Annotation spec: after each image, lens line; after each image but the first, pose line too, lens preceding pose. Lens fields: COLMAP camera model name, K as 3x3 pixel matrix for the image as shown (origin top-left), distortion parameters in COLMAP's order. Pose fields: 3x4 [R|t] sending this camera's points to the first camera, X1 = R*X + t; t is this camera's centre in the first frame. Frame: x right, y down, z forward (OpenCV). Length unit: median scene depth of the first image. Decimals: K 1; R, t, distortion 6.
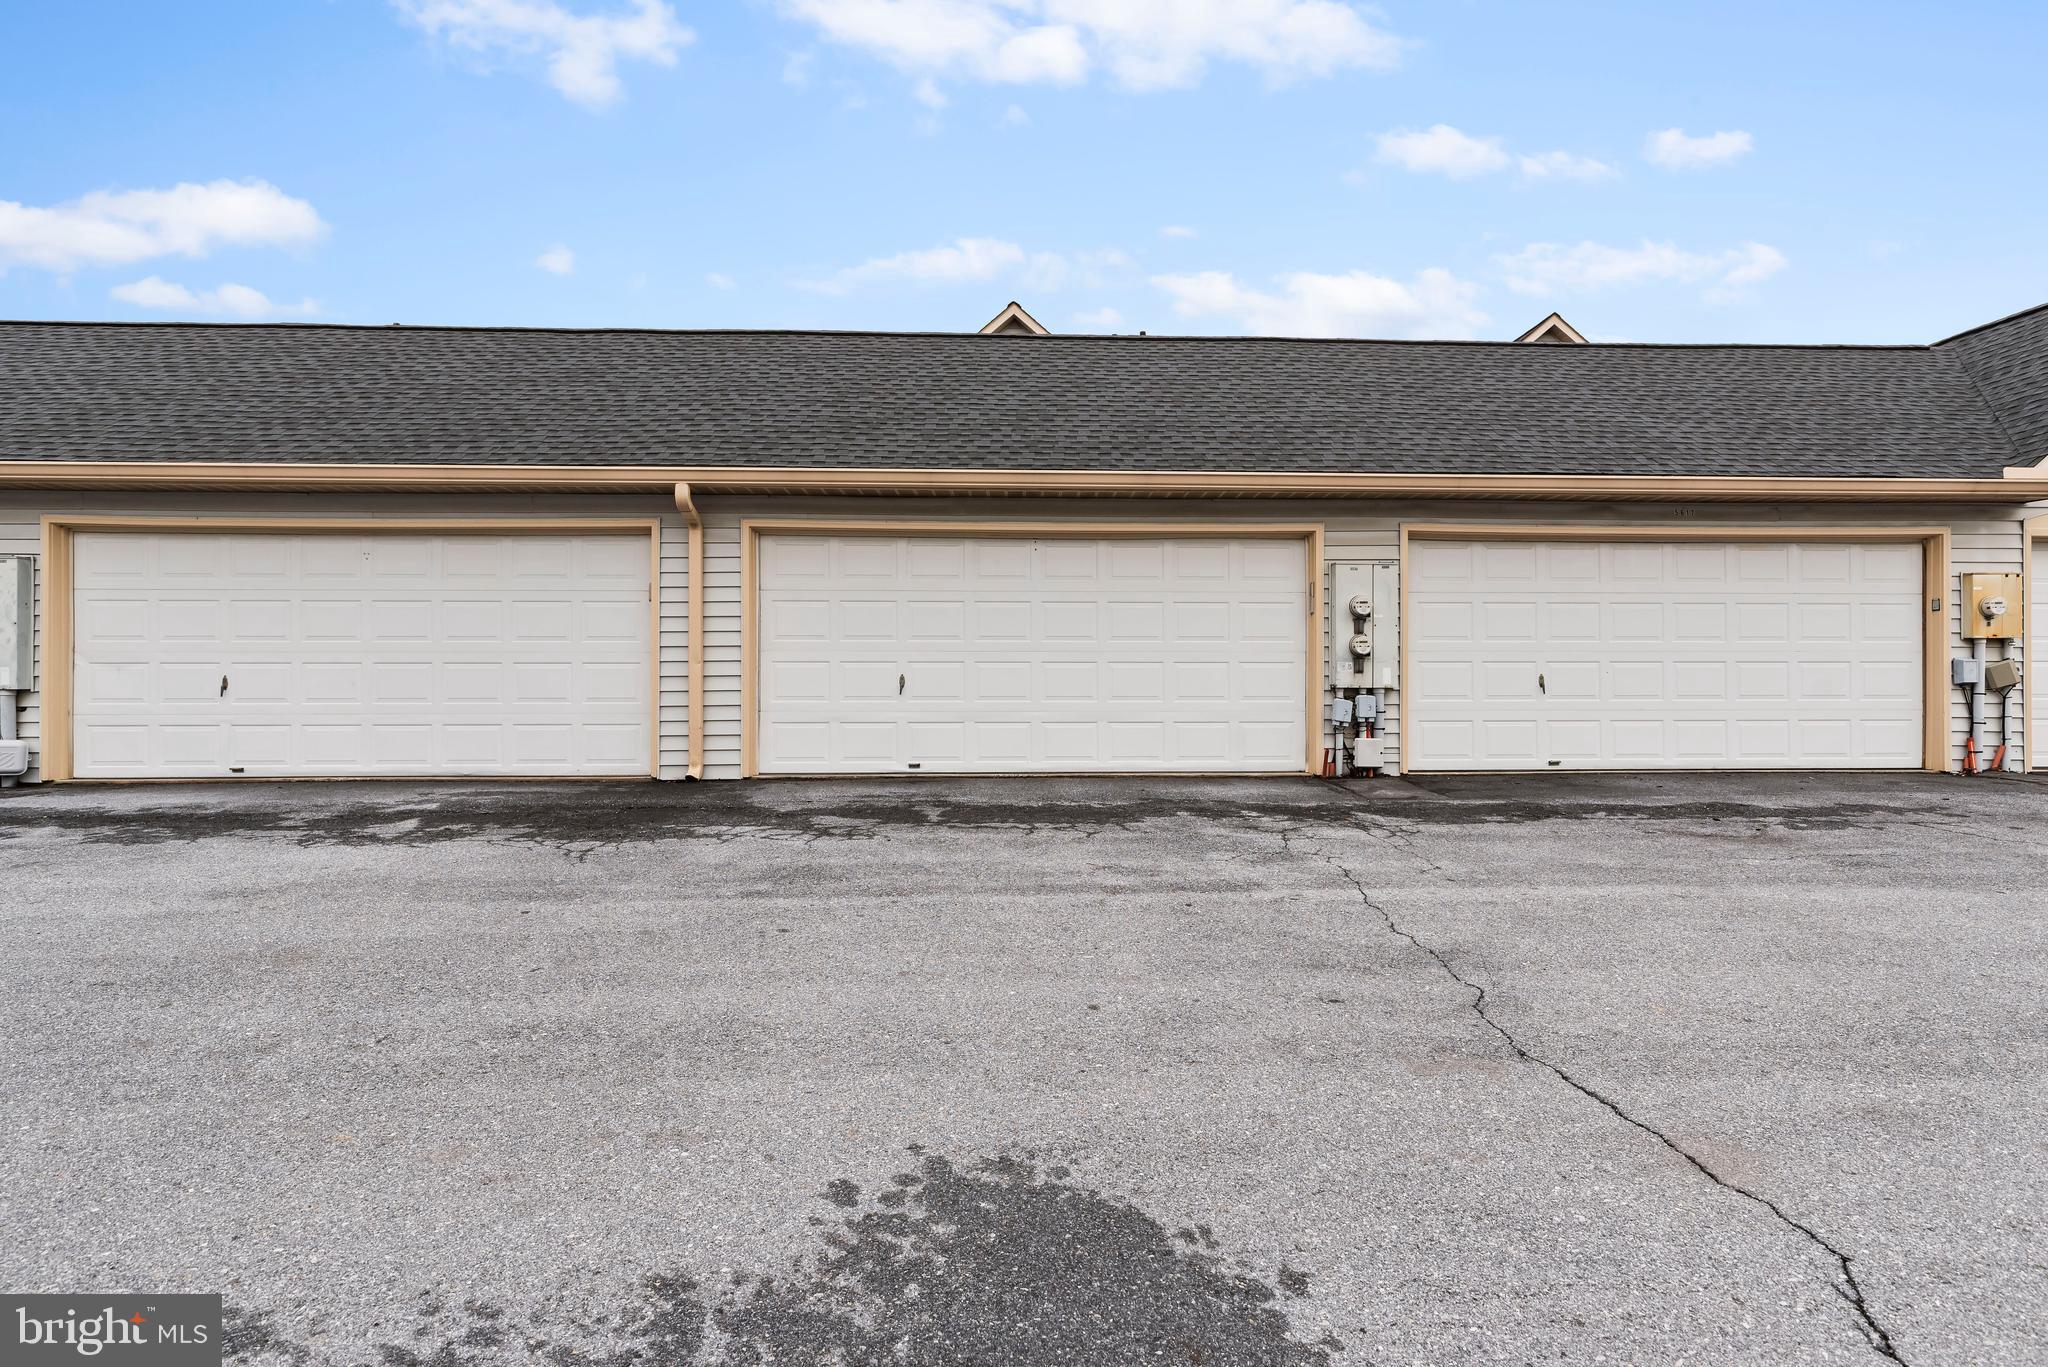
lens RADIAL K [[1004.2, 0, 1038.4], [0, 1004.2, 692.1], [0, 0, 1]] dist [-0.000263, -0.000088]
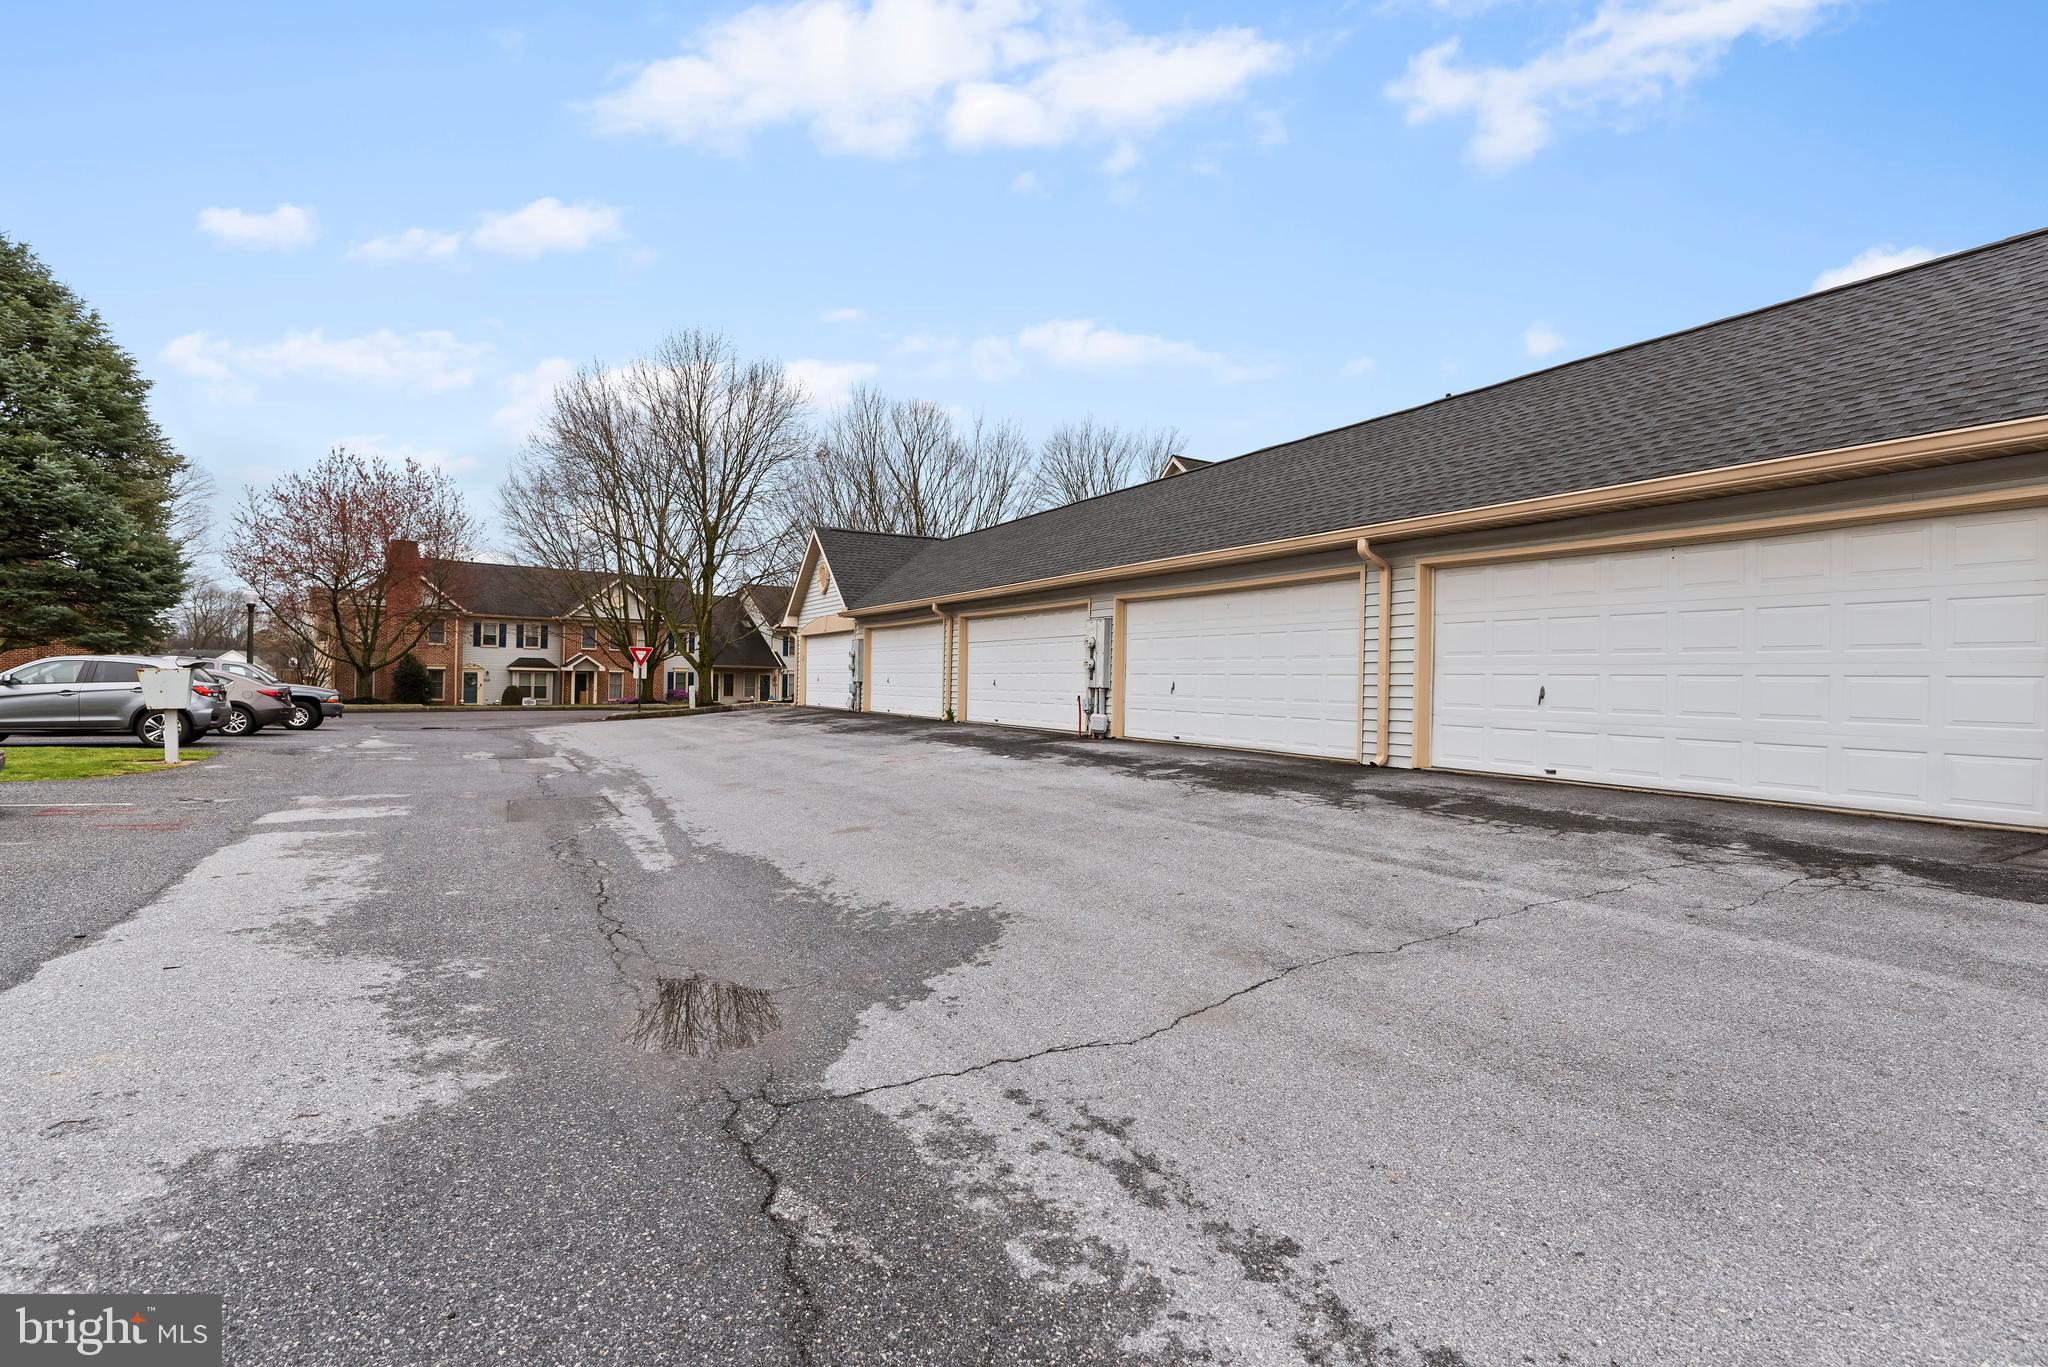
lens RADIAL K [[1009.4, 0, 1024.0], [0, 1009.4, 683.5], [0, 0, 1]] dist [-0.050030, 0.000114]
pose [[0.429059, 0.010299, -0.903218, 0.639198], [-0.028331, 0.999596, -0.002061, -0.002733], [0.902832, 0.026473, 0.429178, 0.040646]]
